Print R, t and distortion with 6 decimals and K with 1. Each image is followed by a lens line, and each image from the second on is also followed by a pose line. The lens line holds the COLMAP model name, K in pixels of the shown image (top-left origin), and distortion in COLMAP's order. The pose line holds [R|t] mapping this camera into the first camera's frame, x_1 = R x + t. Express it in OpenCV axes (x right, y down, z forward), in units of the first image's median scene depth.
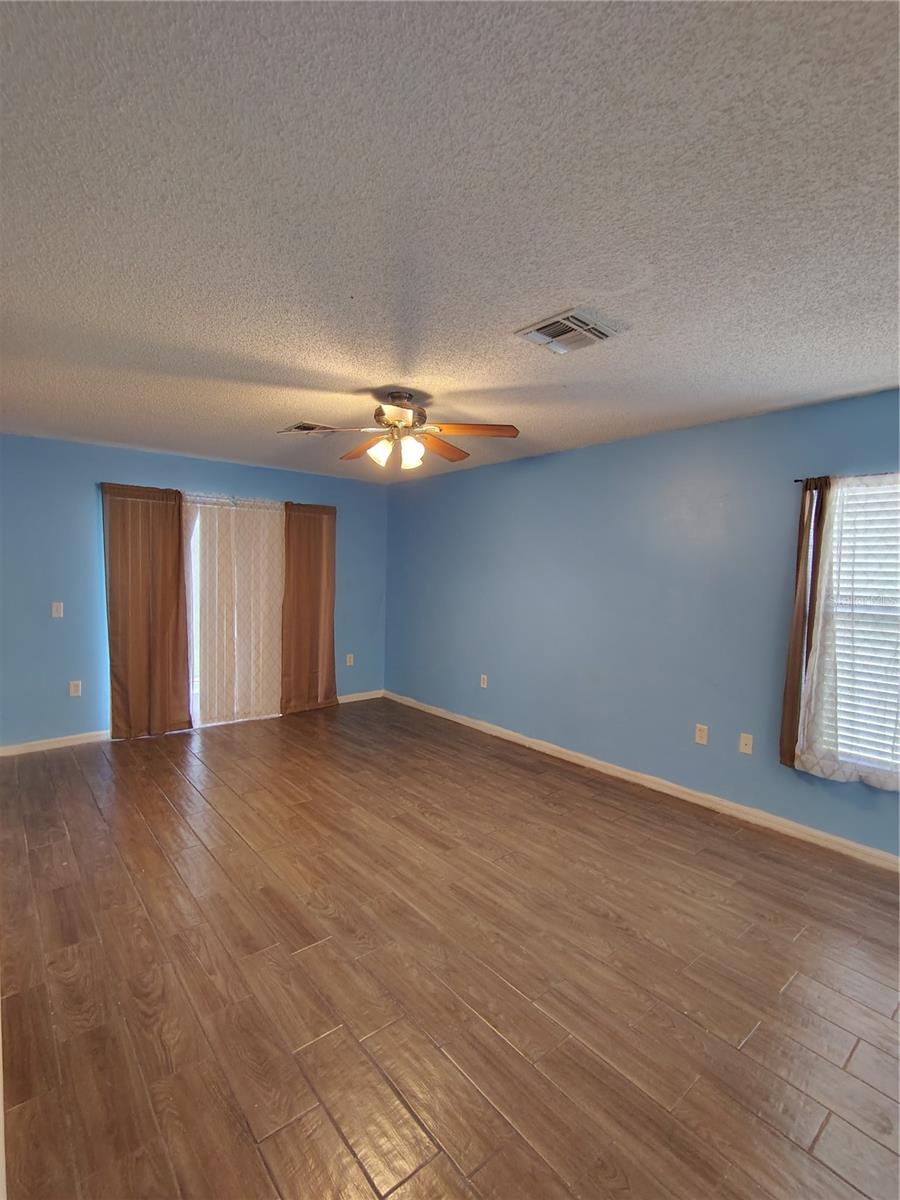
lens RADIAL K [[564.6, 0, 455.7], [0, 564.6, 599.8], [0, 0, 1]] dist [-0.005465, 0.002163]
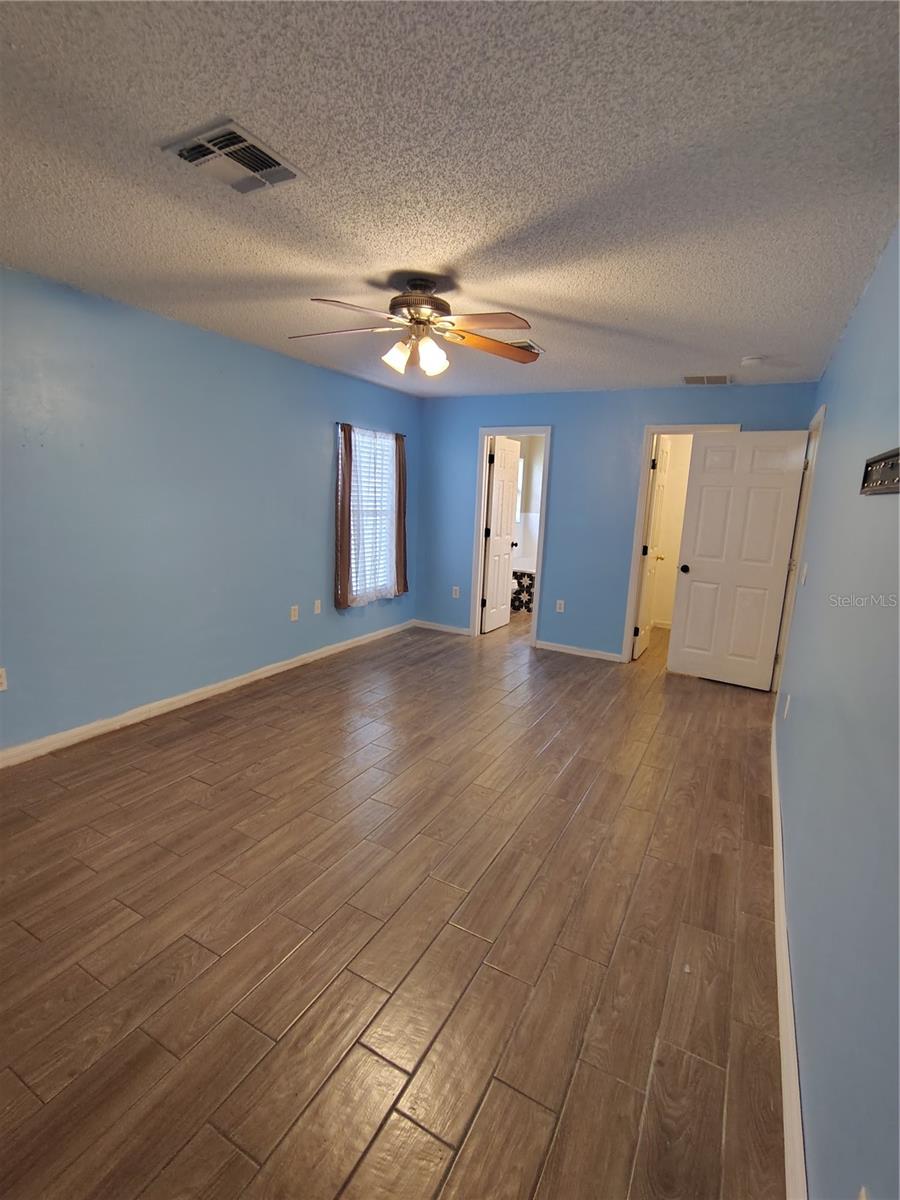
lens RADIAL K [[564.6, 0, 453.4], [0, 564.6, 601.1], [0, 0, 1]] dist [-0.005465, 0.002163]
pose [[-0.371910, -0.212561, 0.903604, -0.845314], [-0.006862, 0.974032, 0.226305, -0.080641], [-0.928244, 0.077964, -0.363711, 1.125219]]
